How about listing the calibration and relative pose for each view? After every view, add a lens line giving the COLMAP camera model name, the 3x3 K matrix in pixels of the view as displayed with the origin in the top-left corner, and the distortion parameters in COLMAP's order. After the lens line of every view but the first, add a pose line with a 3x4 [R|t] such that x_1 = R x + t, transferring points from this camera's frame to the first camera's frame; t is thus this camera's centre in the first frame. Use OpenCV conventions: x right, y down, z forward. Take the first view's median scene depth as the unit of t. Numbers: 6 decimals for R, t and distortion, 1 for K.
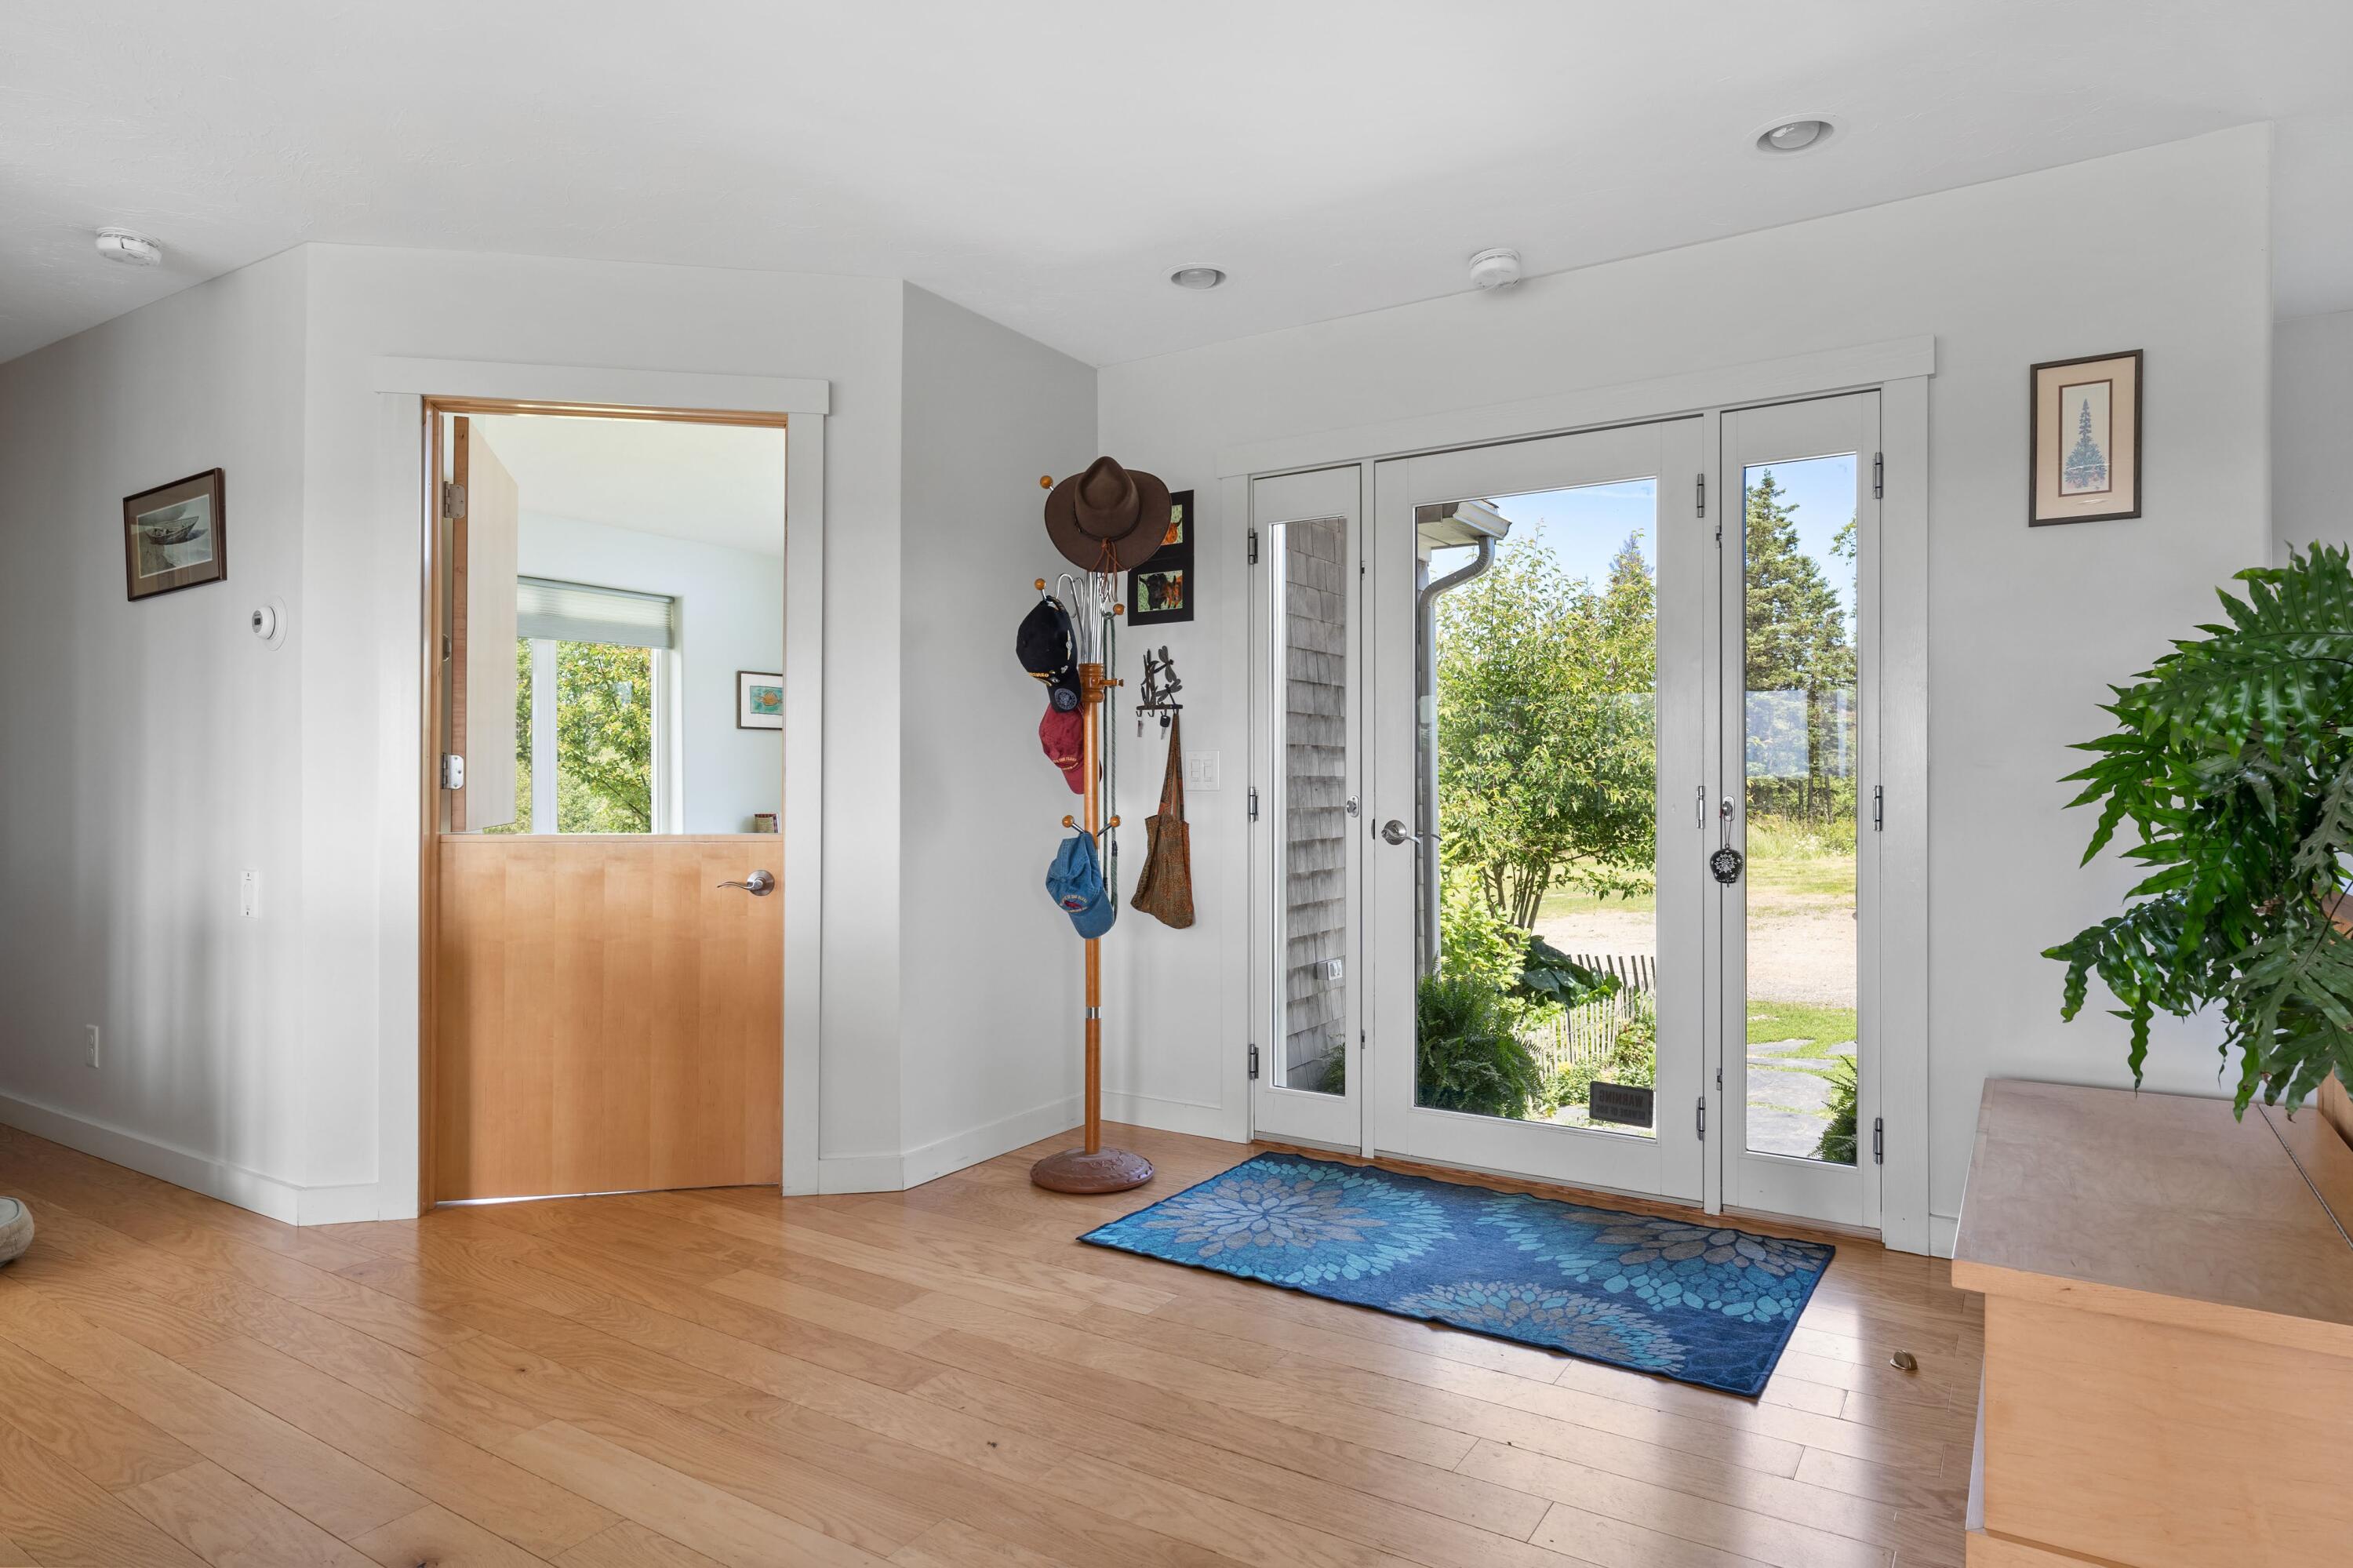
lens RADIAL K [[1357.5, 0, 1241.7], [0, 1357.5, 783.7], [0, 0, 1]] dist [0.003084, 0.000257]
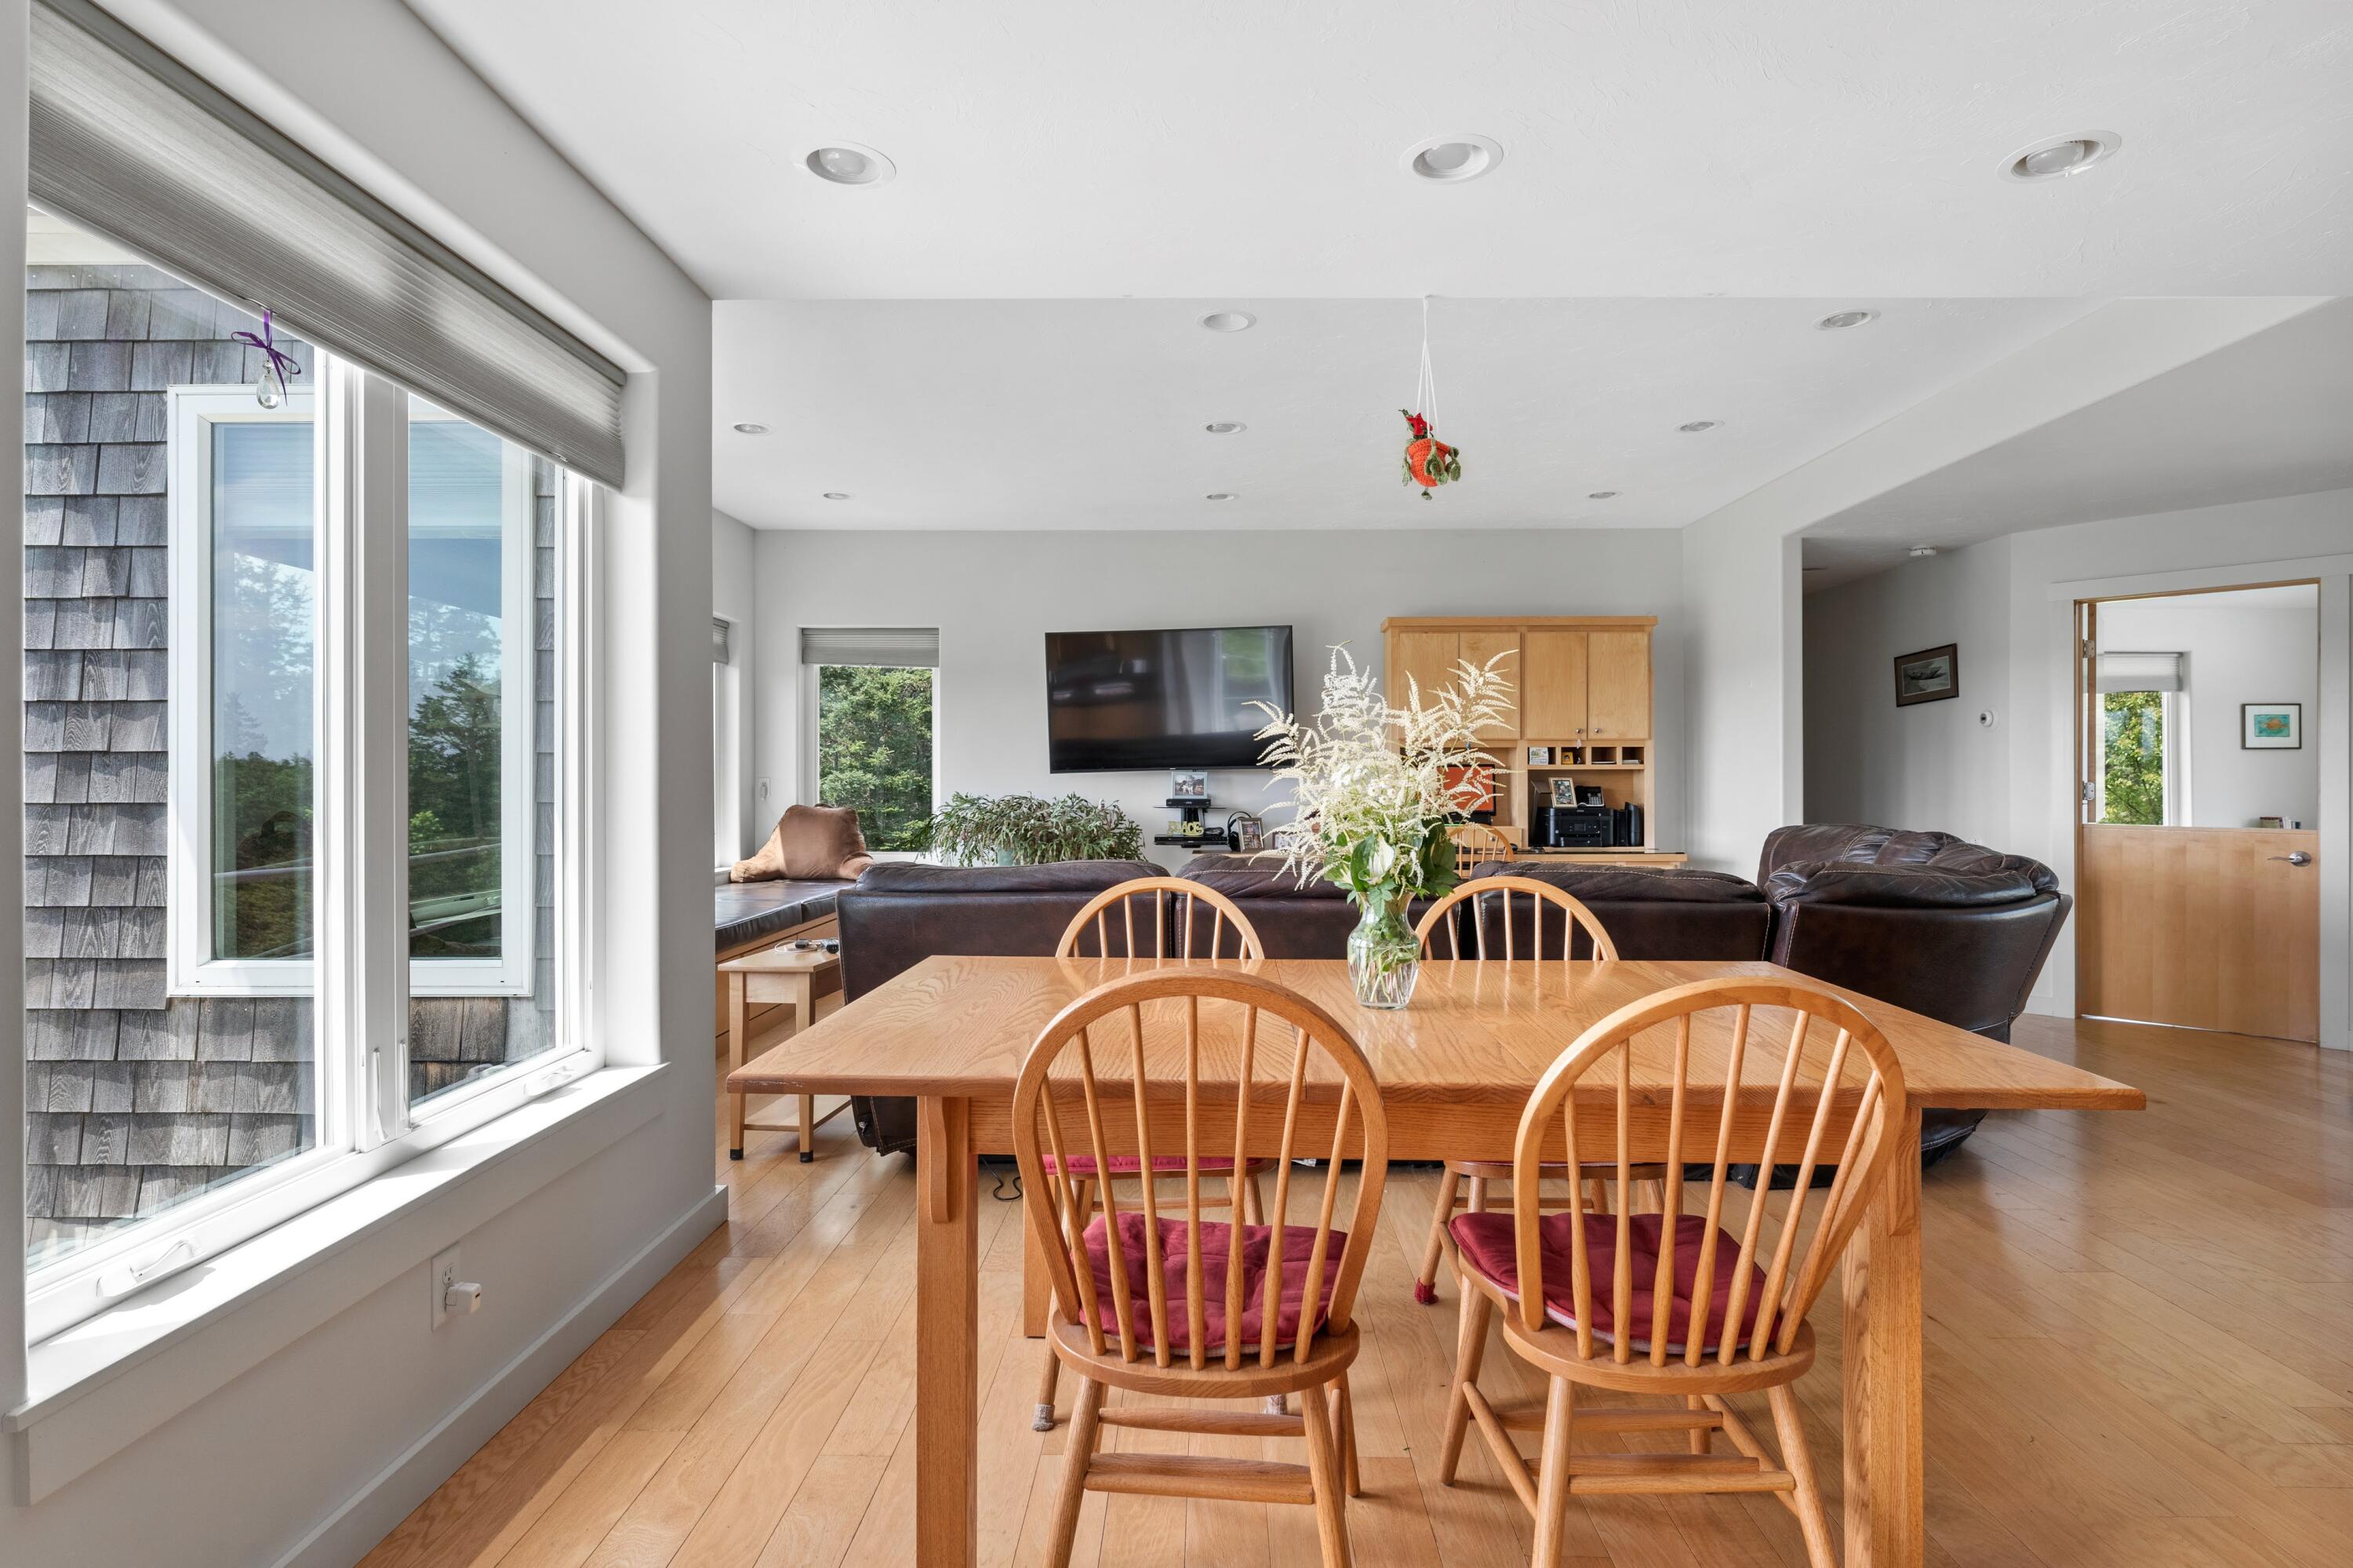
lens RADIAL K [[1189.4, 0, 1179.1], [0, 1189.4, 768.6], [0, 0, 1]] dist [-0.000589, -0.000069]
pose [[0.492854, -0.008266, -0.870073, 0.241352], [0.000350, 0.999957, -0.009302, -0.025340], [0.870112, 0.004280, 0.492835, -0.928624]]
